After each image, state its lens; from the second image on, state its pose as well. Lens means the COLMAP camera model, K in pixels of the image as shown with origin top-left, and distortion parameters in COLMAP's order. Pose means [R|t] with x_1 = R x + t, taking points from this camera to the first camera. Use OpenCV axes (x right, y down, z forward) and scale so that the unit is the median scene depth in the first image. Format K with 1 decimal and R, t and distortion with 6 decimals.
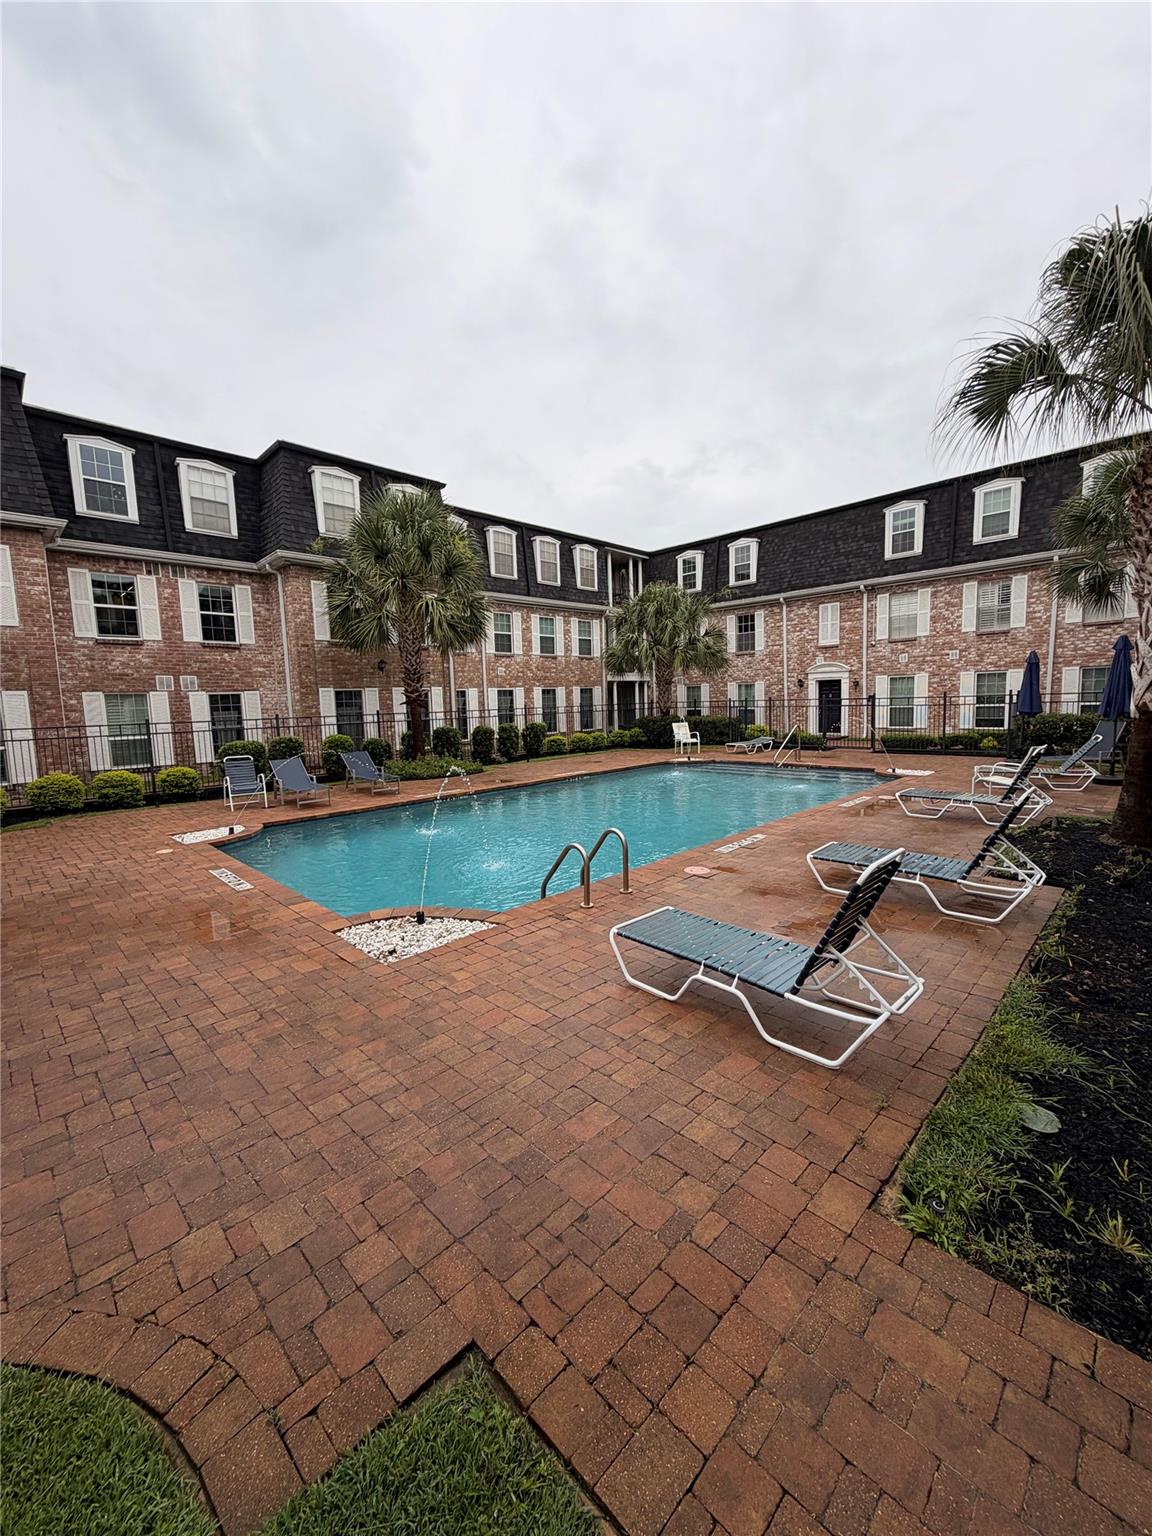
lens RADIAL K [[612.8, 0, 579.0], [0, 612.8, 771.4], [0, 0, 1]] dist [-0.003037, 0.000164]
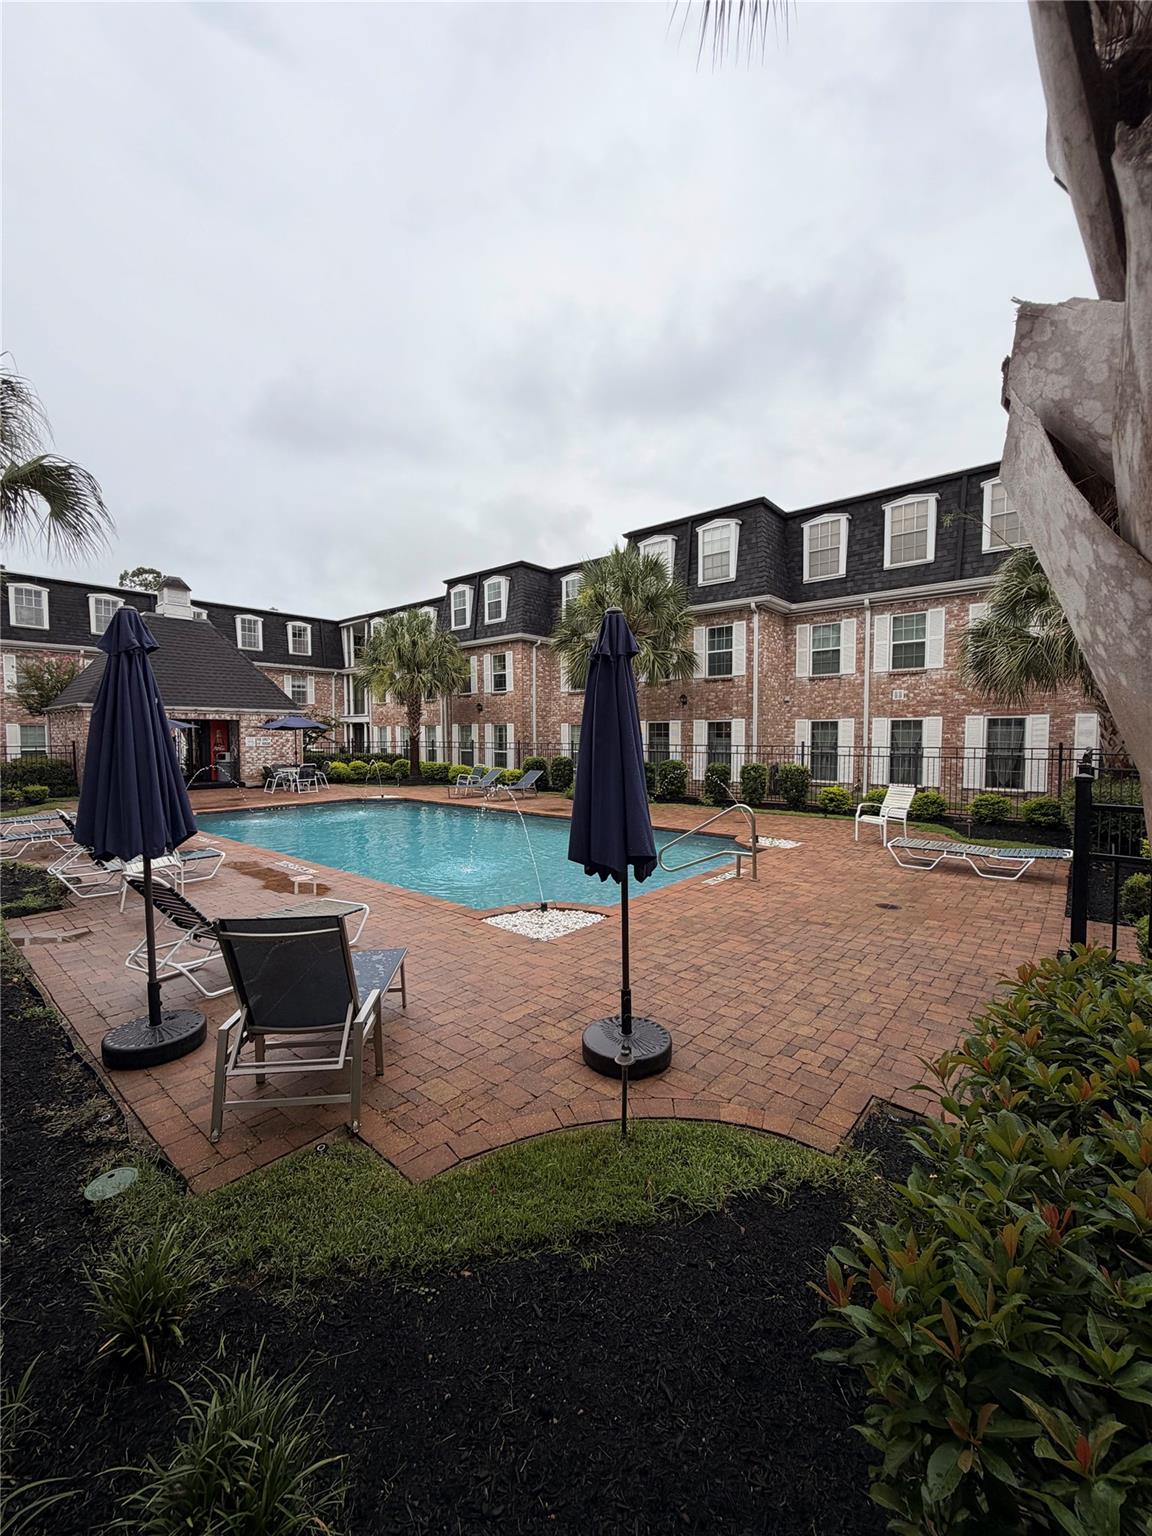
lens RADIAL K [[612.8, 0, 579.1], [0, 612.8, 765.1], [0, 0, 1]] dist [-0.003037, 0.000164]
pose [[0.091117, 0.076970, -0.992861, 0.635087], [-0.119614, 0.990636, 0.065821, -0.093720], [0.988630, 0.112763, 0.099471, 0.630452]]
